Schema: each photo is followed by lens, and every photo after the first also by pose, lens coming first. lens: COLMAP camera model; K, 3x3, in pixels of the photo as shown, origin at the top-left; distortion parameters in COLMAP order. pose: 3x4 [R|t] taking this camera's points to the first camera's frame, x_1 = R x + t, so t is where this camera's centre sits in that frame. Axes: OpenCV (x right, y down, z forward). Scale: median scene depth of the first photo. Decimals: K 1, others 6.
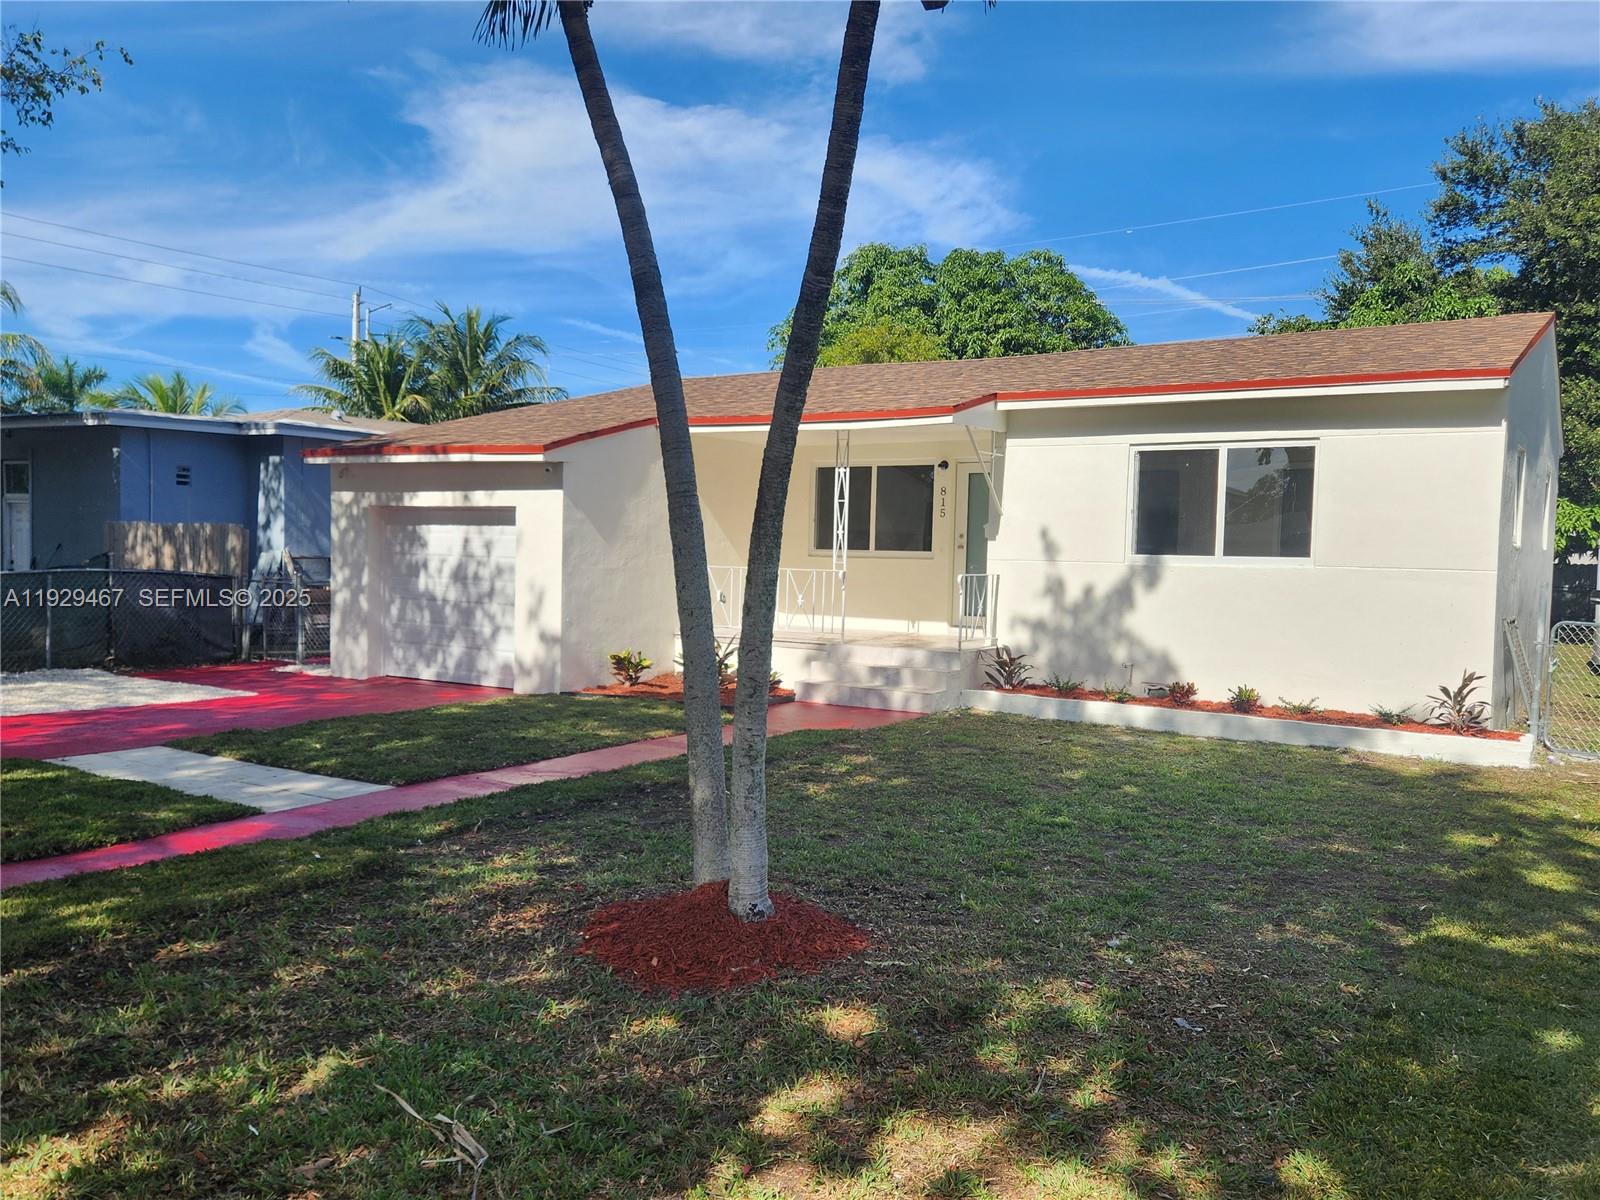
lens RADIAL K [[1304.0, 0, 800.0], [0, 1304.0, 600.0], [0, 0, 1]] dist [0.066023, -0.062319]
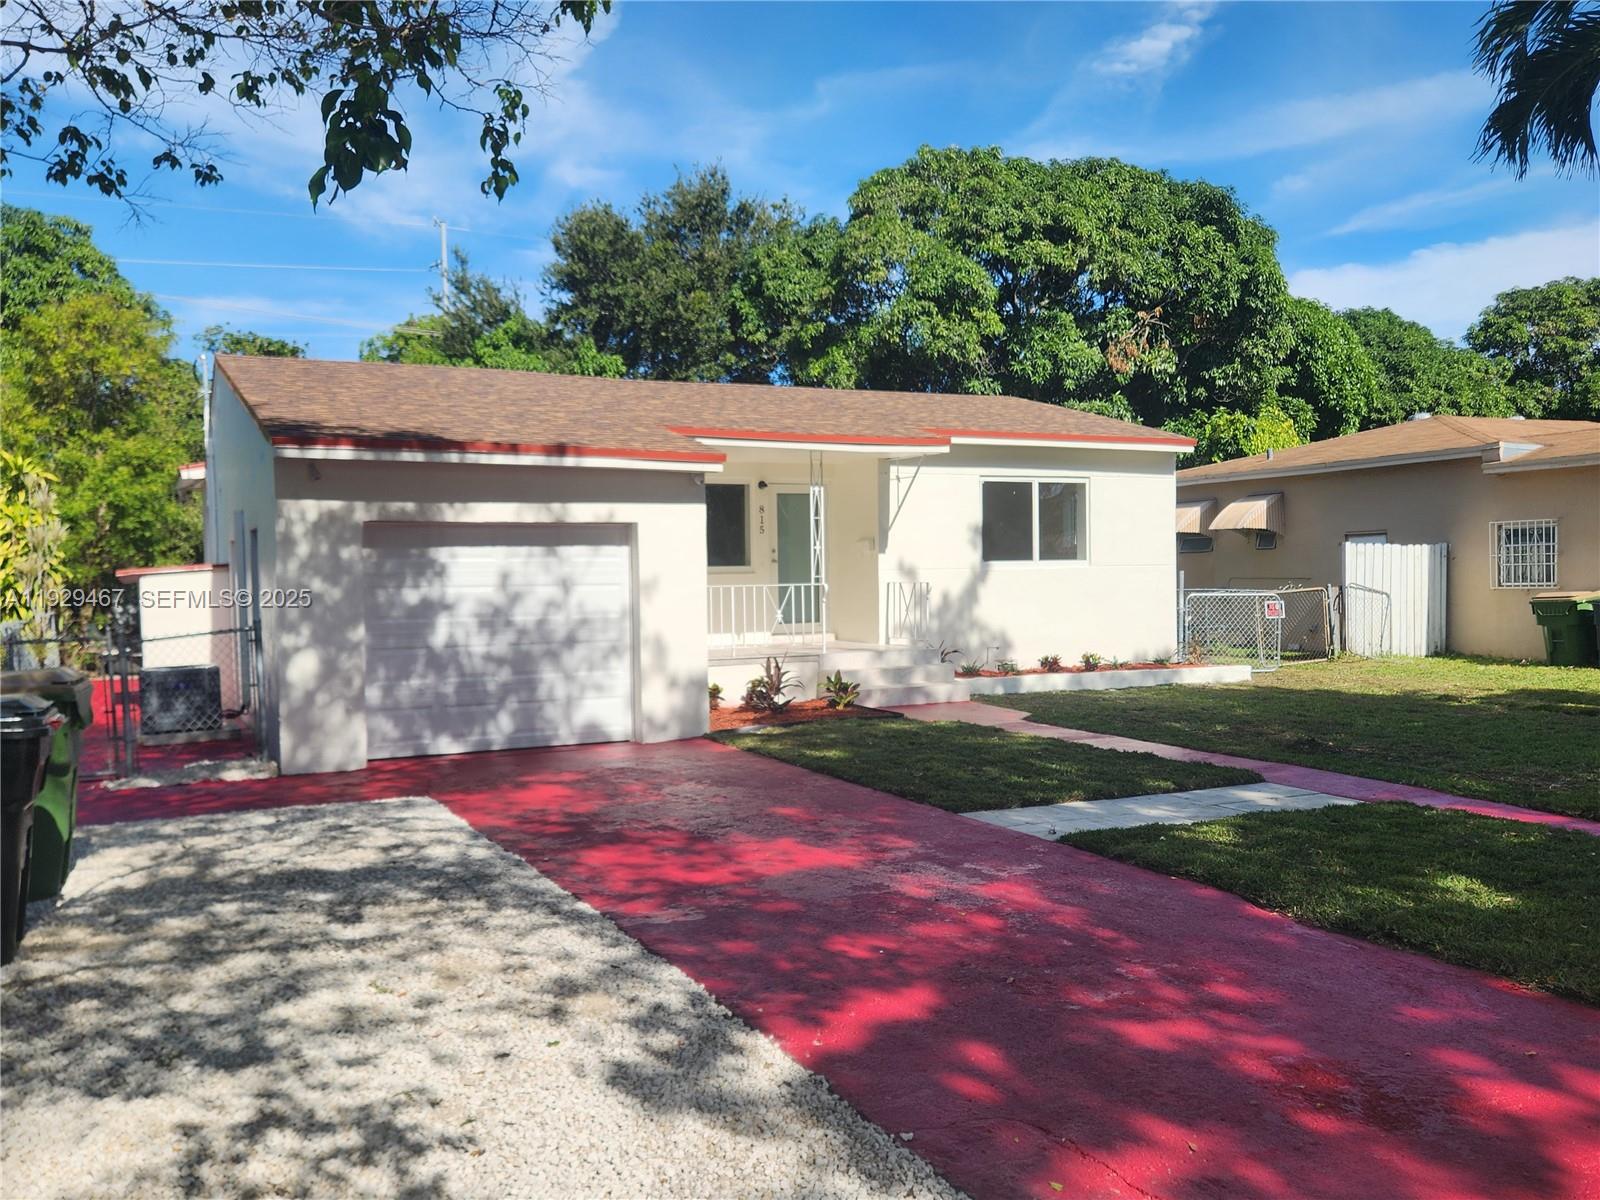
lens RADIAL K [[1256.6, 0, 842.5], [0, 1256.6, 600.7], [0, 0, 1]] dist [0.070516, -0.044448]
pose [[0.493455, -0.051754, 0.868230, -0.862350], [0.060799, 0.997839, 0.024924, -0.034537], [-0.867644, 0.040489, 0.495535, 0.497966]]
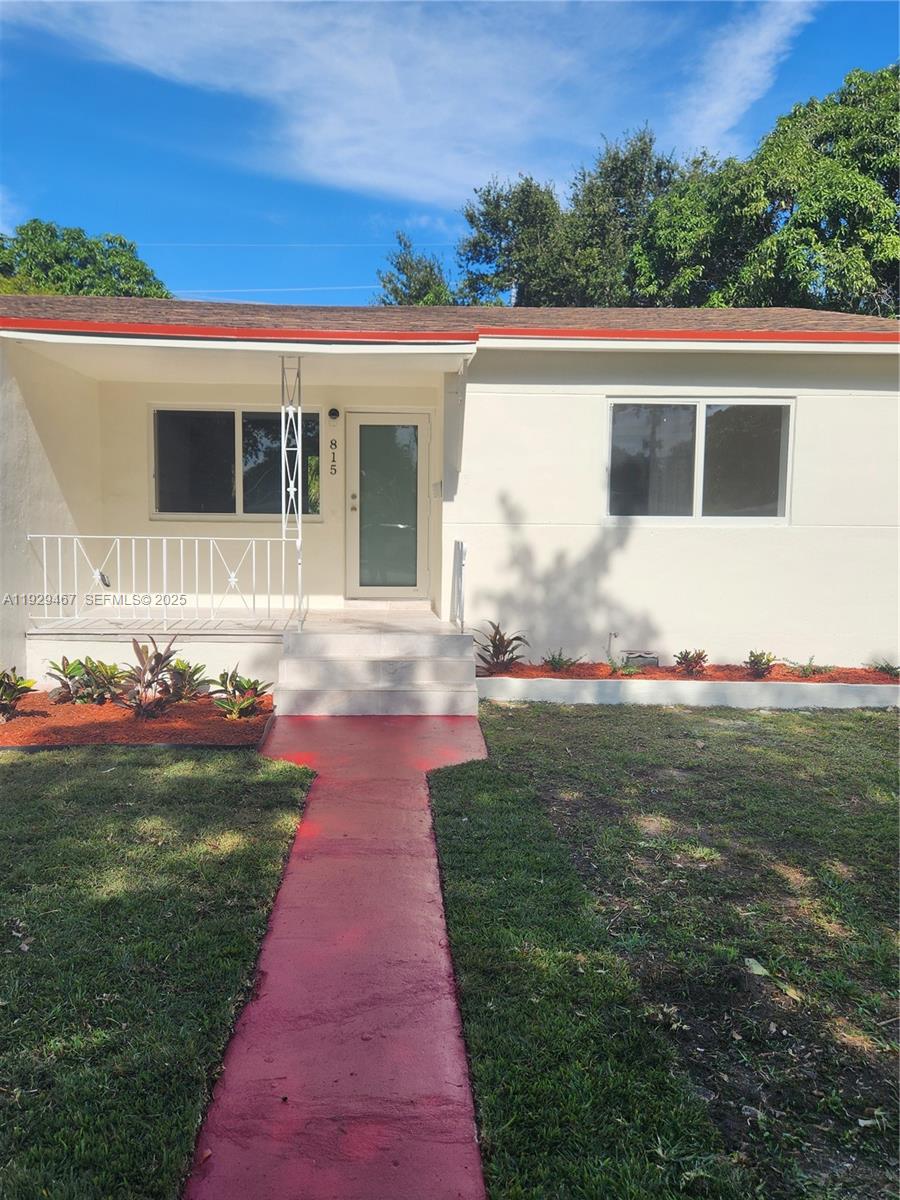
lens RADIAL K [[978.0, 0, 450.0], [0, 978.0, 600.0], [0, 0, 1]] dist [0.066023, -0.062319]
pose [[0.812251, -0.059242, 0.580291, -0.240665], [0.030258, 0.997769, 0.059510, -0.019207], [-0.582522, -0.030779, 0.812232, 0.484394]]
